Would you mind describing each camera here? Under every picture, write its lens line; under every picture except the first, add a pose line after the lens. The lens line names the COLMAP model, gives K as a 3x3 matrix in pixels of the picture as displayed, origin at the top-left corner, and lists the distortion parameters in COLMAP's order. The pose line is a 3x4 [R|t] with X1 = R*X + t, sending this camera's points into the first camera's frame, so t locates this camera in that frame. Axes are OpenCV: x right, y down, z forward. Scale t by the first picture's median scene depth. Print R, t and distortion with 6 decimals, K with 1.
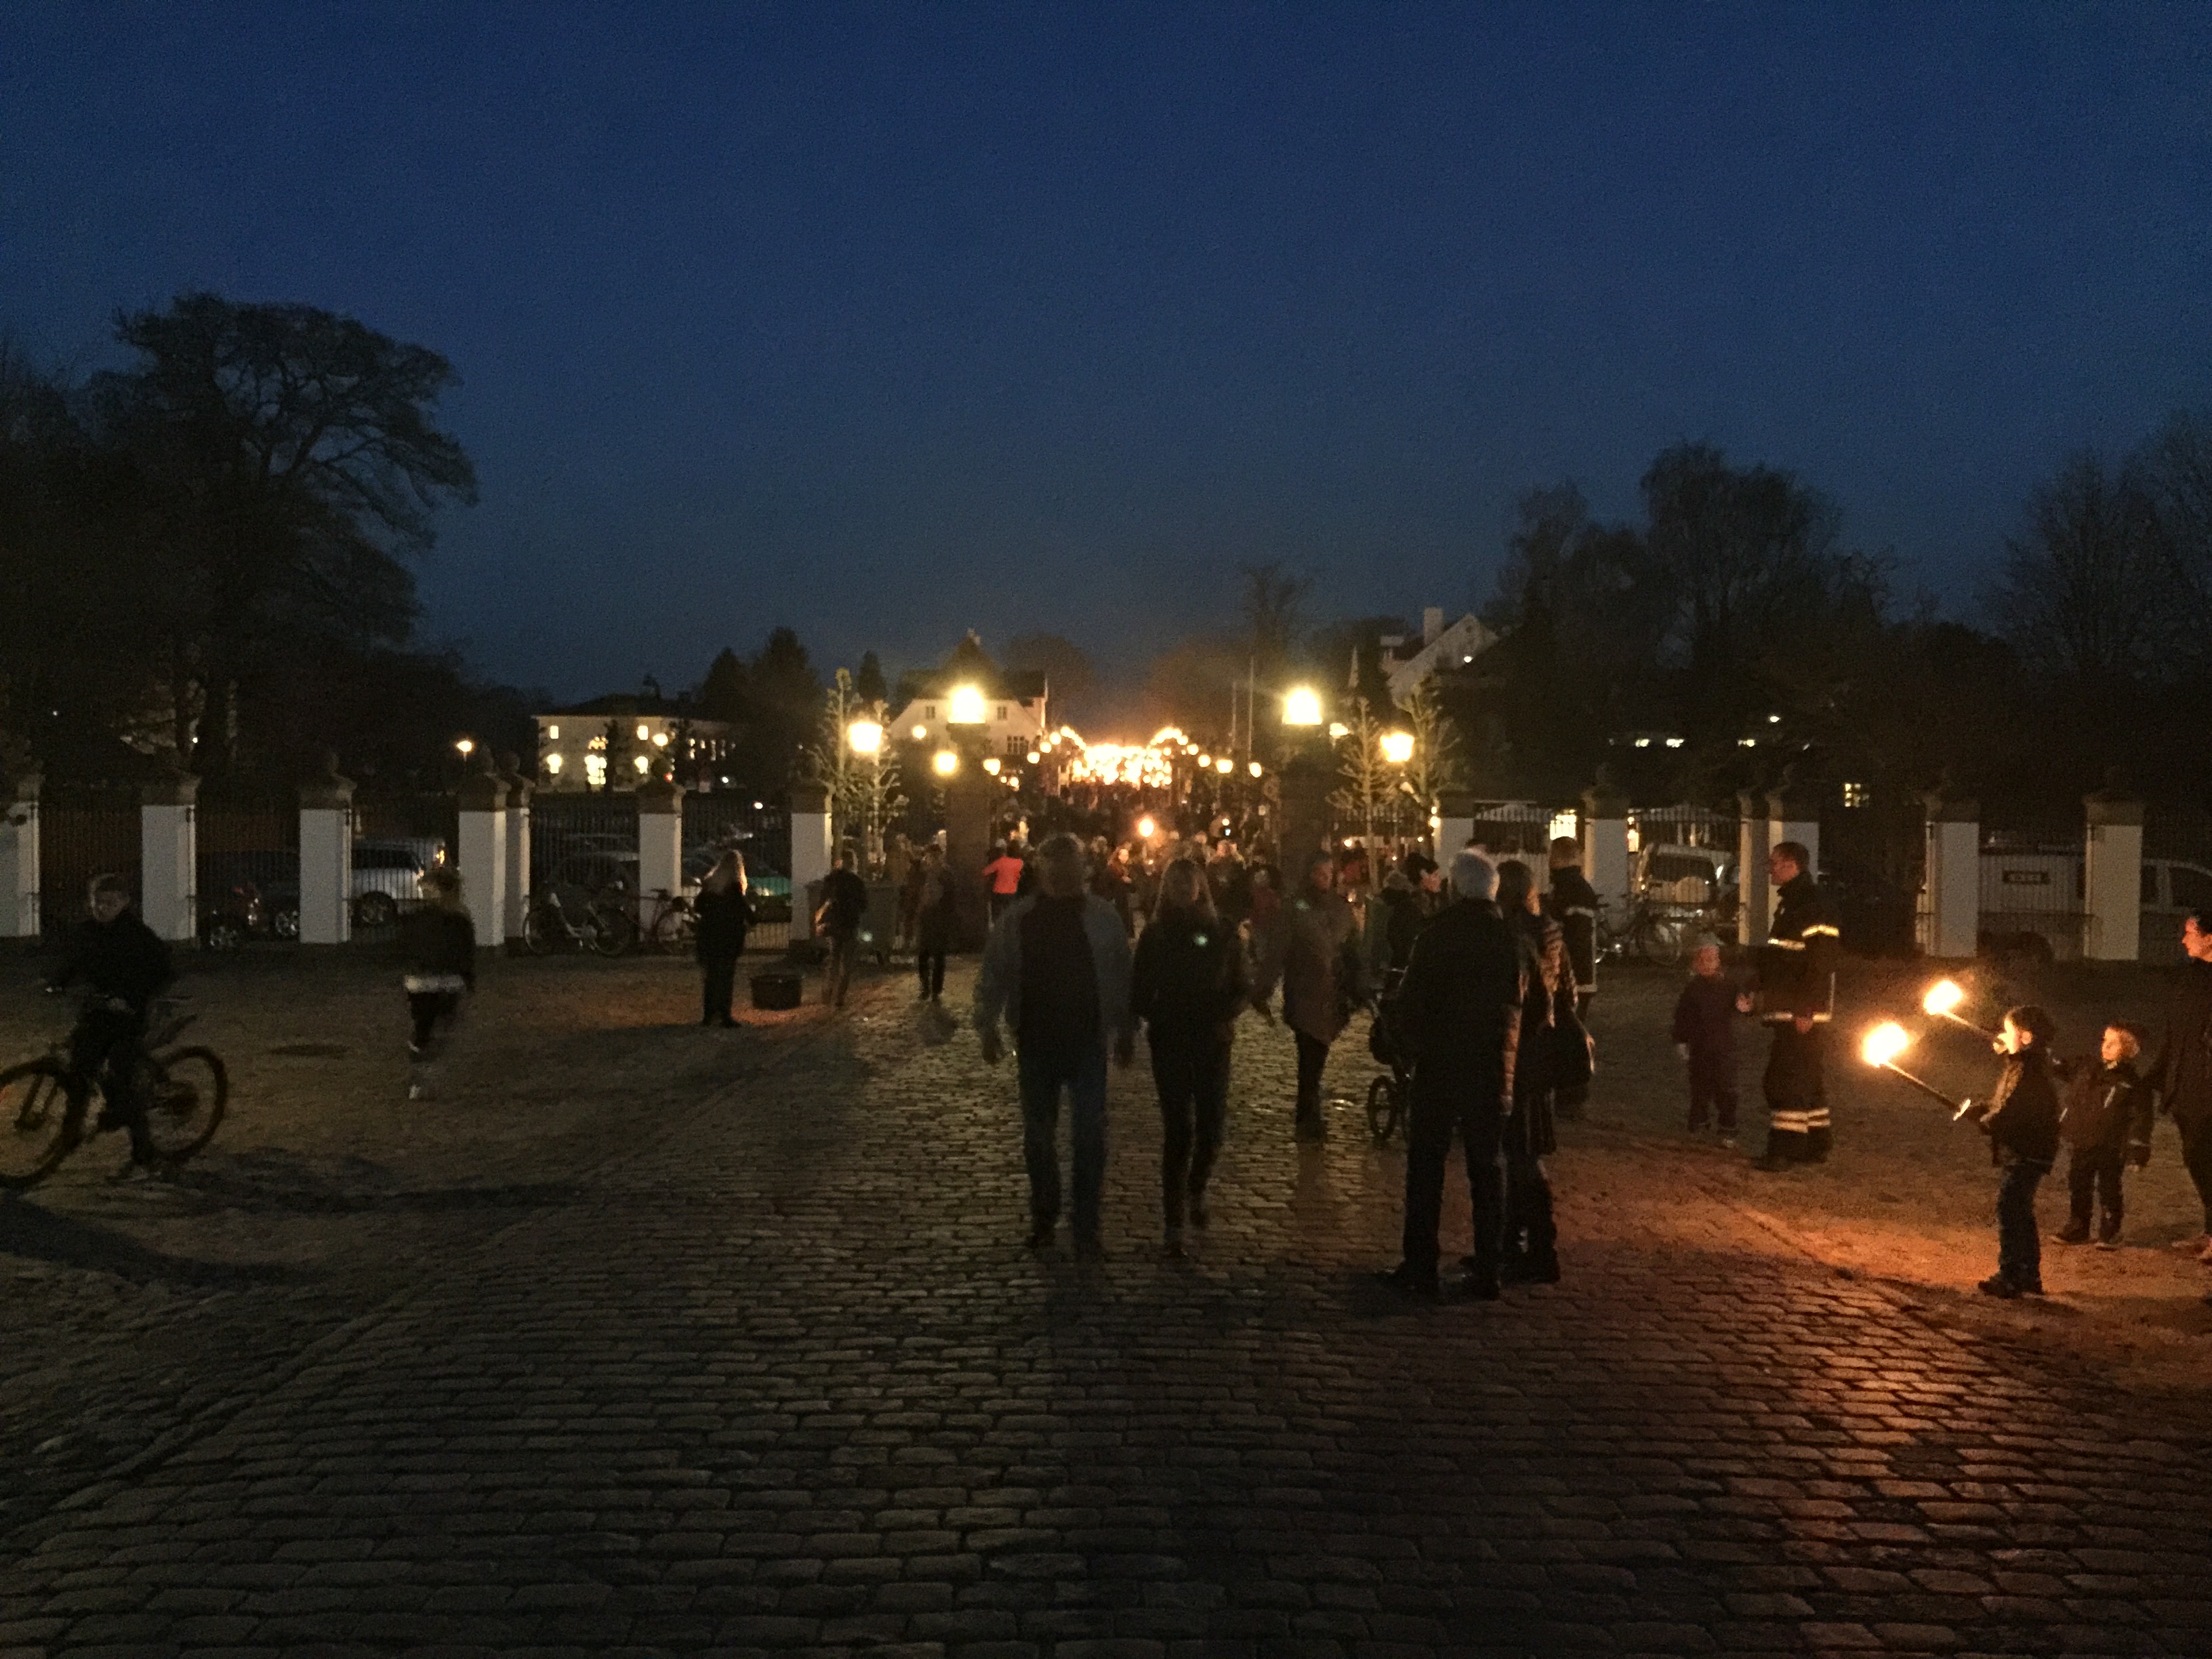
lens RADIAL K [[1876.0, 0, 1111.5], [0, 1876.0, 834.2], [0, 0, 1]] dist [0.015158, 0.002749]
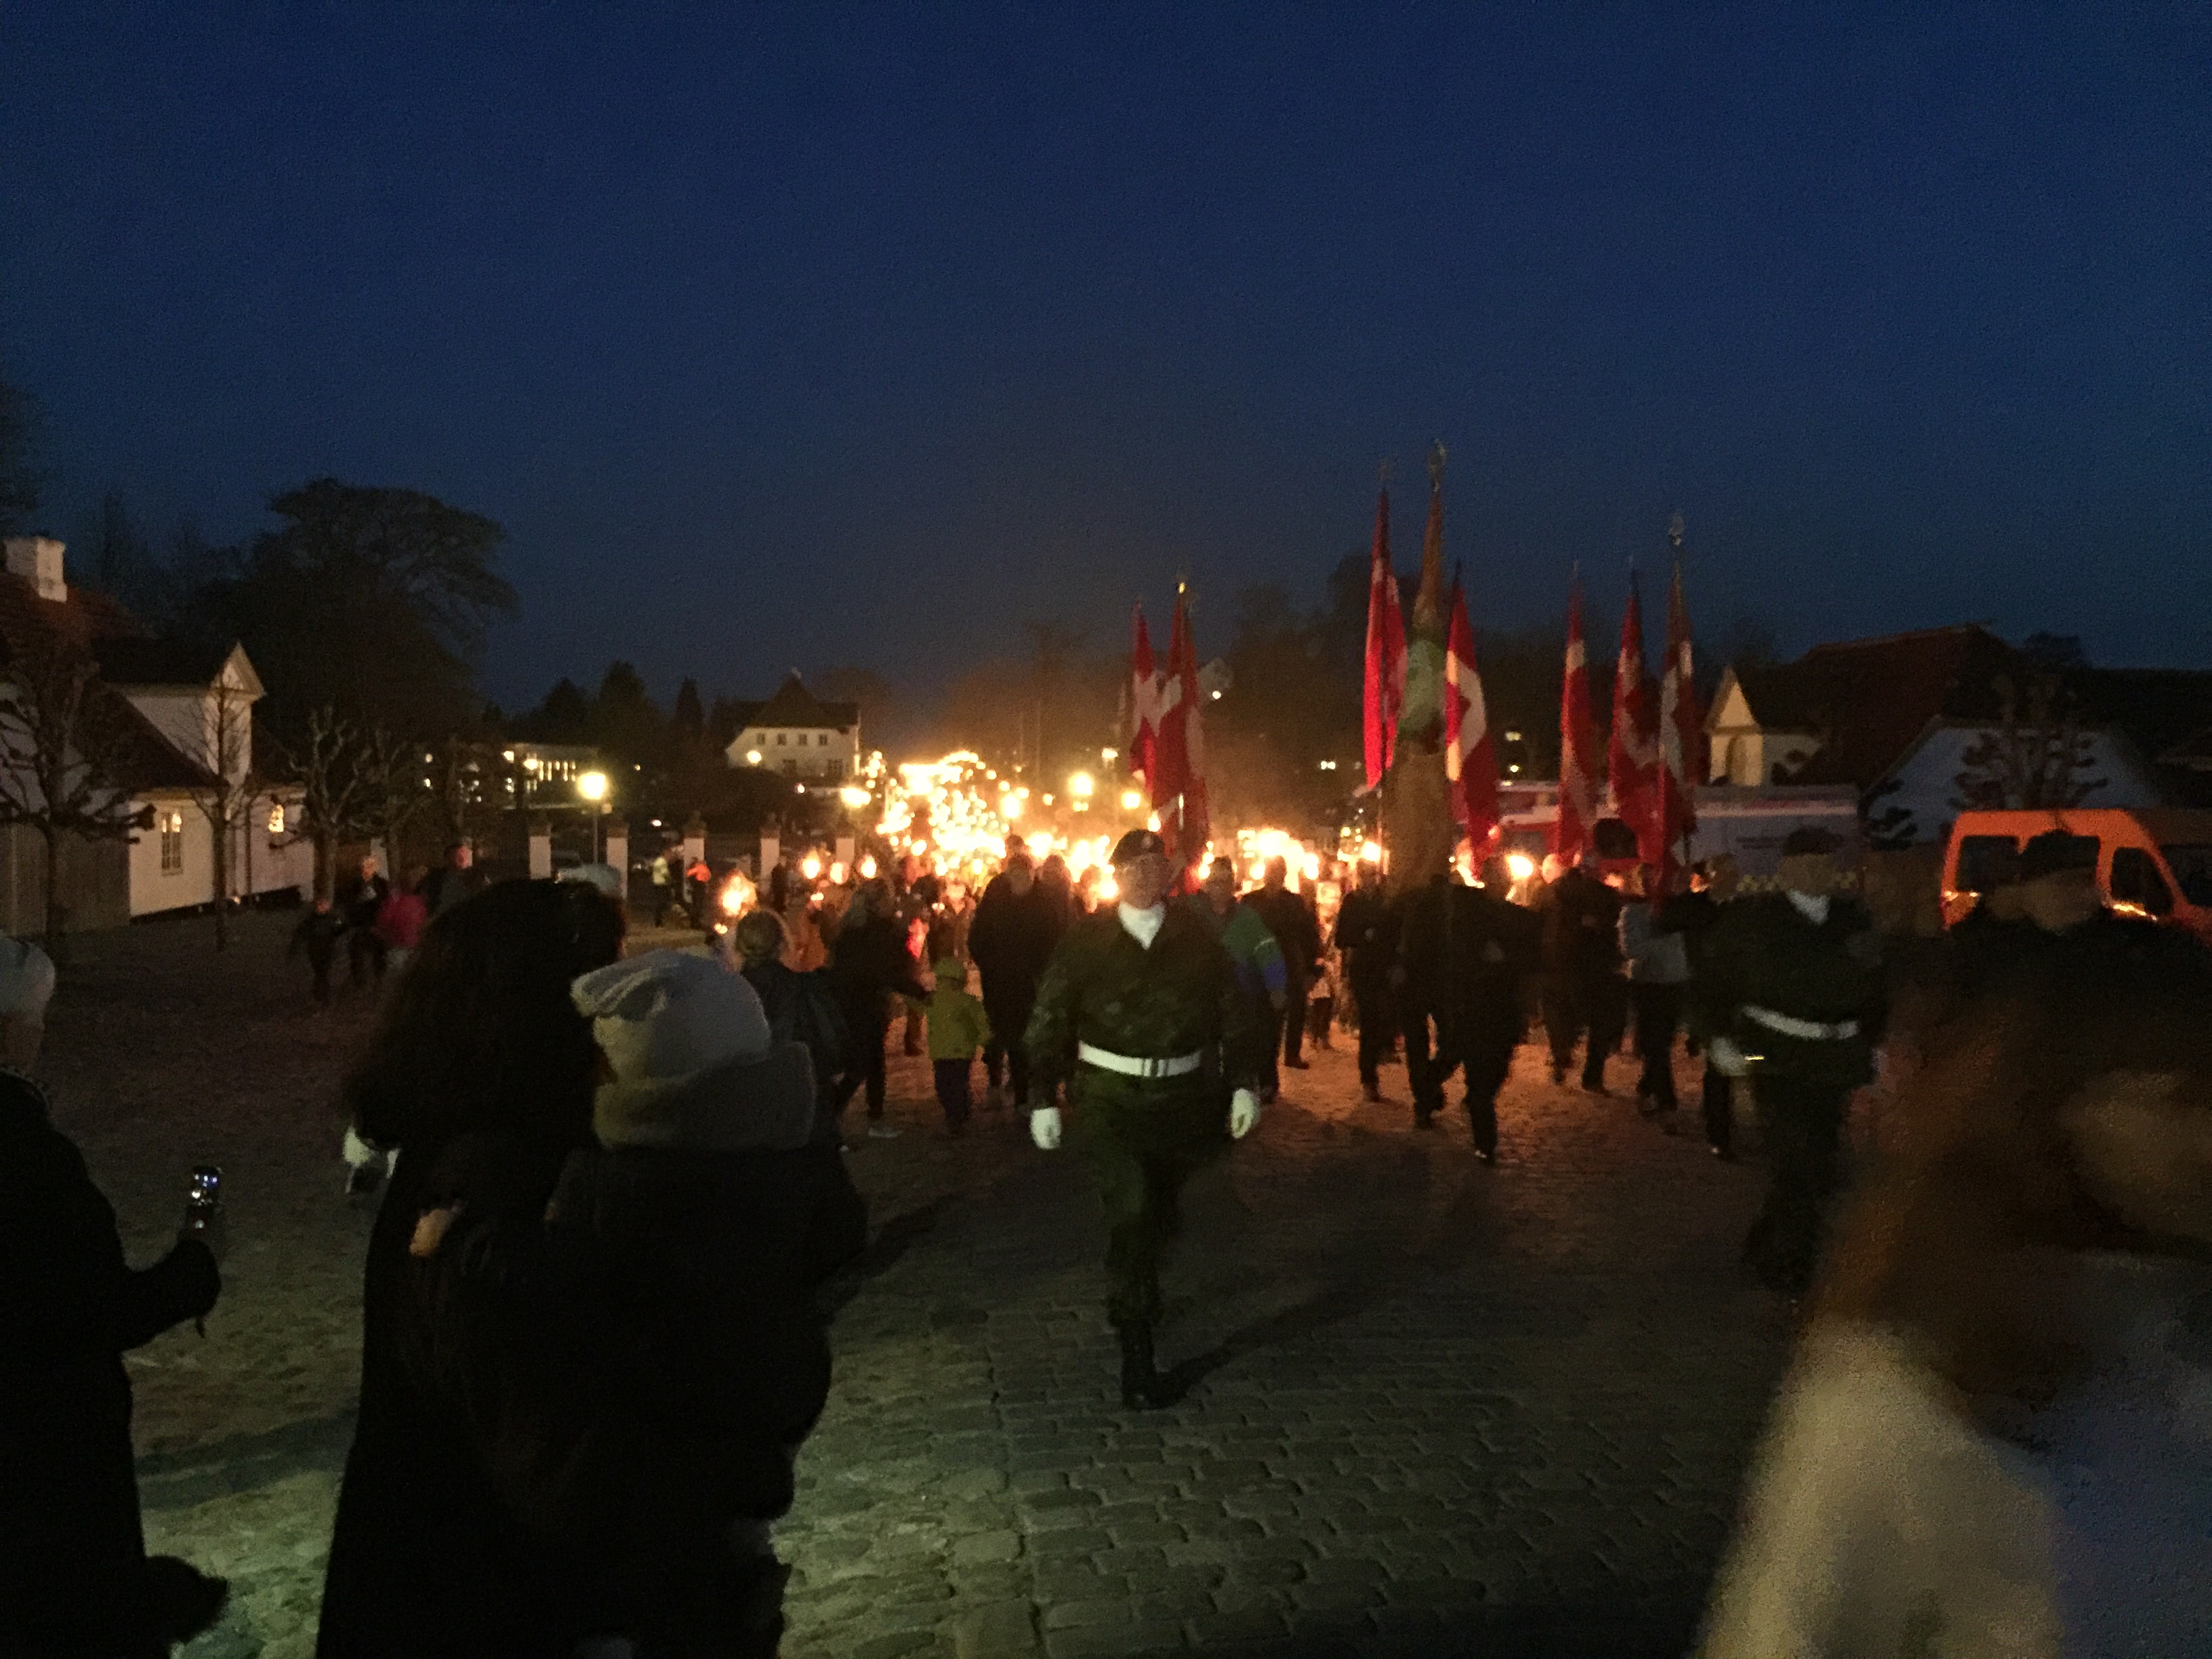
lens RADIAL K [[1876.0, 0, 1106.5], [0, 1876.0, 831.9], [0, 0, 1]] dist [0.015158, 0.002749]
pose [[0.993243, -0.004675, 0.115963, -0.052747], [0.005214, 0.999977, -0.004338, -0.003668], [-0.115940, 0.004913, 0.993244, -0.500234]]
